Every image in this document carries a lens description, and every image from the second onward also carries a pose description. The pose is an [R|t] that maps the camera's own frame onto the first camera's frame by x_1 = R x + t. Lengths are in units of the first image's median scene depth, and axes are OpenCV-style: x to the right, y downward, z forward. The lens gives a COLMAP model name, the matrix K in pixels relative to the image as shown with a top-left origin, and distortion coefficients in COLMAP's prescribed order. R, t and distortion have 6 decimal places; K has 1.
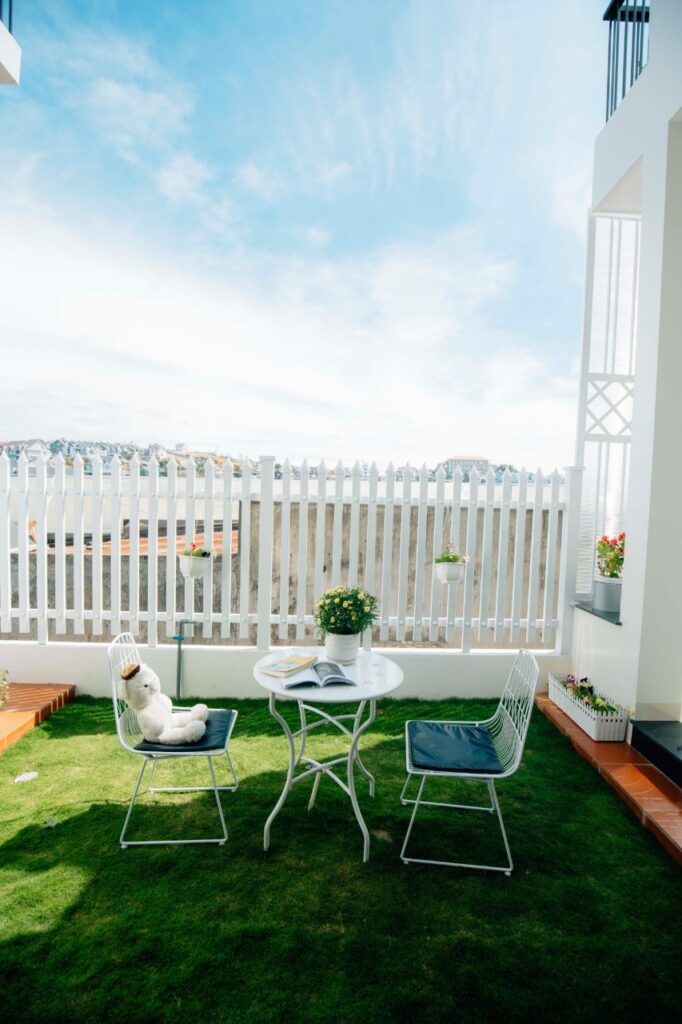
lens RADIAL K [[486.0, 0, 345.9], [0, 486.0, 515.1], [0, 0, 1]] dist [-0.000312, 0.001156]
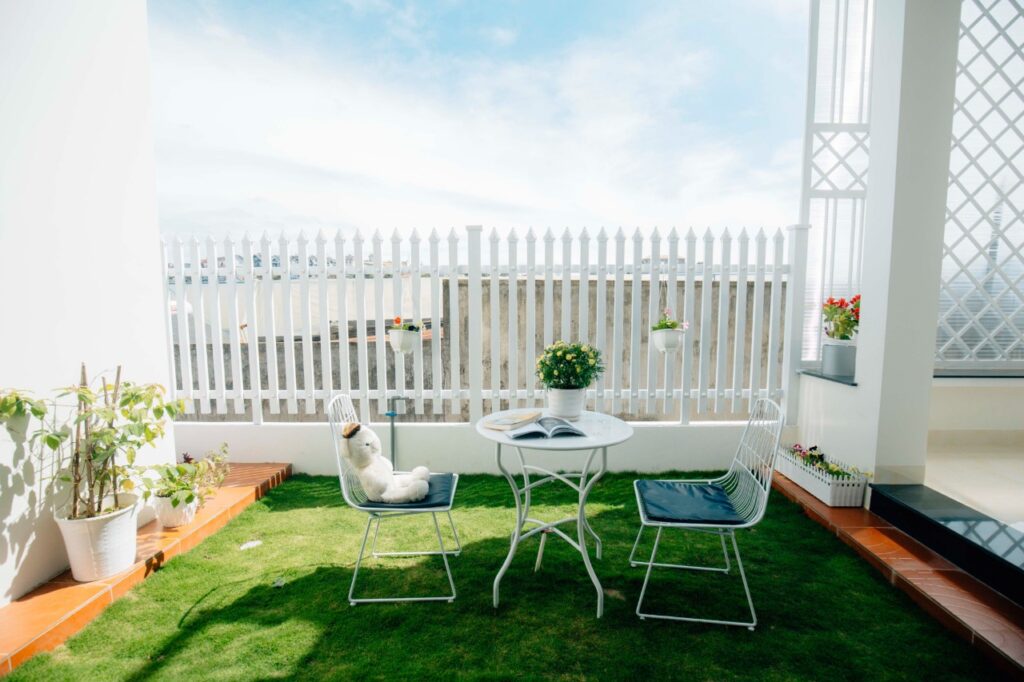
lens RADIAL K [[486.0, 0, 516.1], [0, 486.0, 339.7], [0, 0, 1]] dist [-0.000312, 0.001156]
pose [[0.998353, -0.028653, -0.049700, -0.051091], [0.030468, 0.998882, 0.036139, 0.101217], [0.048609, -0.037594, 0.998110, 0.040779]]
